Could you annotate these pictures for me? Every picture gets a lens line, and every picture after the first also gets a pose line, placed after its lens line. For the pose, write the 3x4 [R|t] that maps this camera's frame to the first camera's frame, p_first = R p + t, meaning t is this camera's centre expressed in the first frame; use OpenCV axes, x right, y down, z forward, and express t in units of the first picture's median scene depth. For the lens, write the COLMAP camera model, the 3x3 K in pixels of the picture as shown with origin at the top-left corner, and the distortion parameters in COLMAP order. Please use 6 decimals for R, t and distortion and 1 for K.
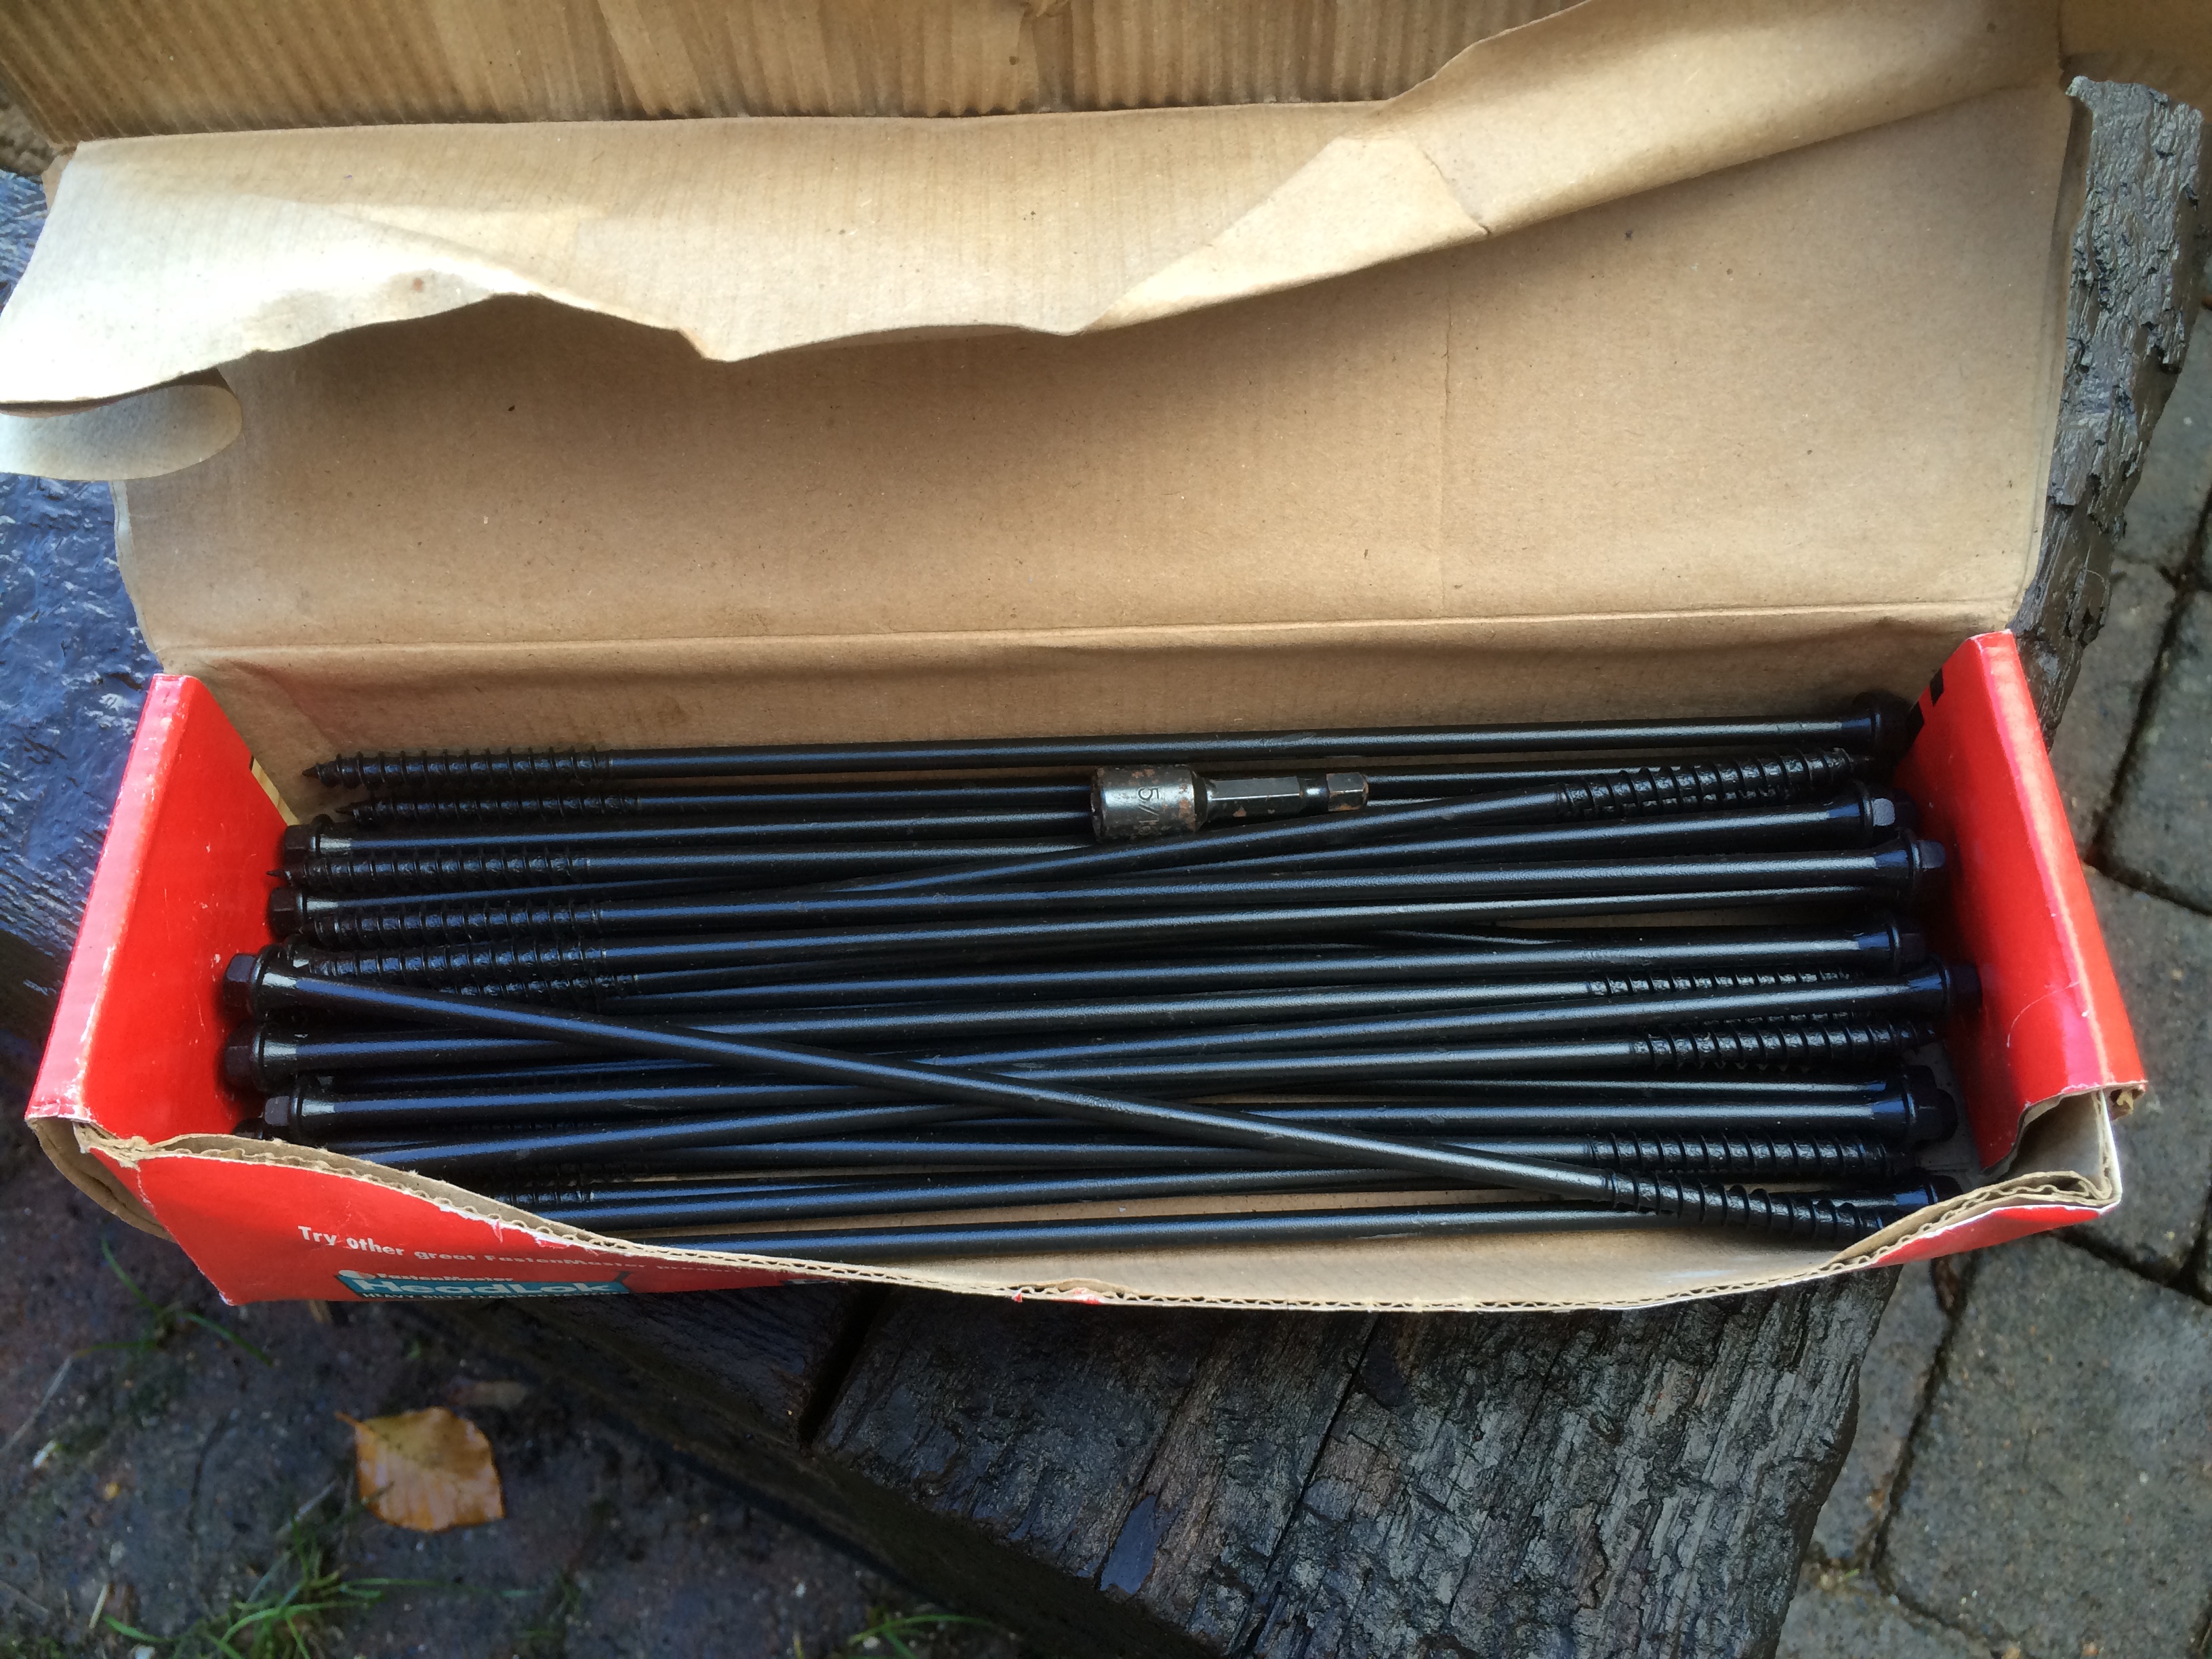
lens RADIAL K [[1953.4, 0, 1106.0], [0, 1953.4, 829.5], [0, 0, 1]] dist [0.133898, -0.196369]
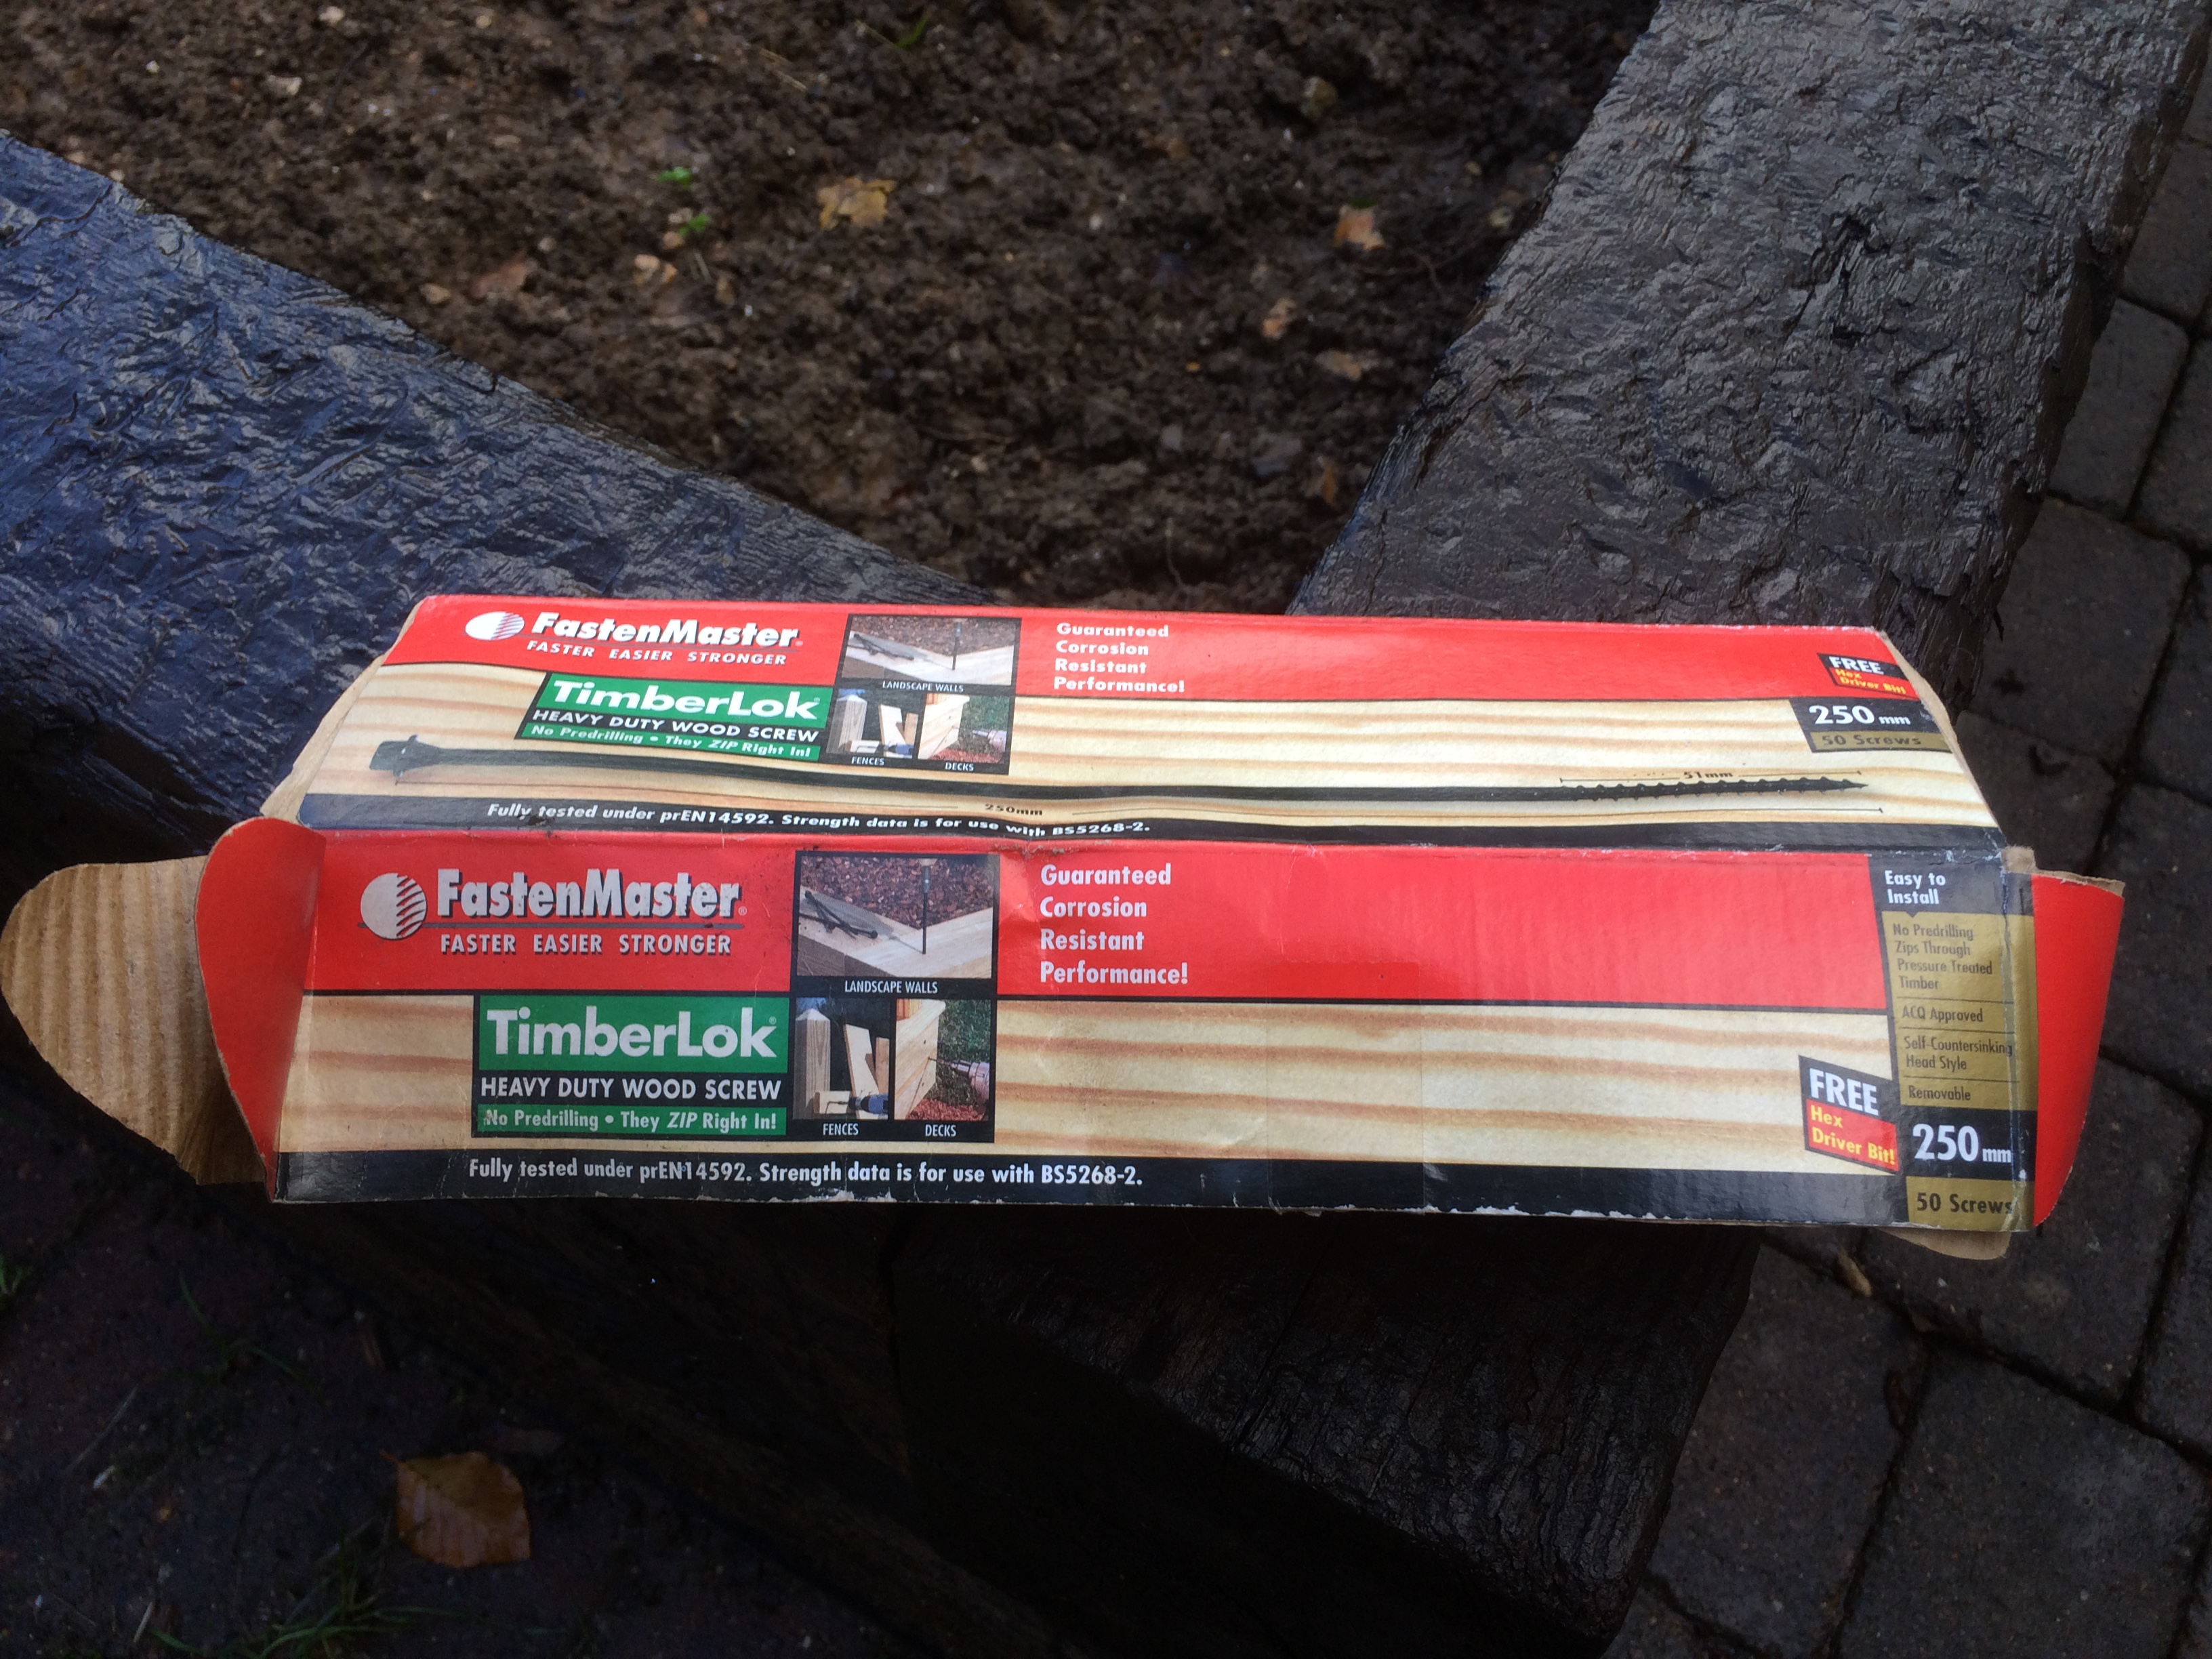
lens RADIAL K [[1953.4, 0, 1106.0], [0, 1953.4, 829.5], [0, 0, 1]] dist [0.133898, -0.196369]
pose [[0.998771, 0.048878, -0.008221, -0.007740], [-0.049511, 0.991614, -0.119379, 0.073266], [0.002317, 0.119639, 0.992815, -0.096331]]
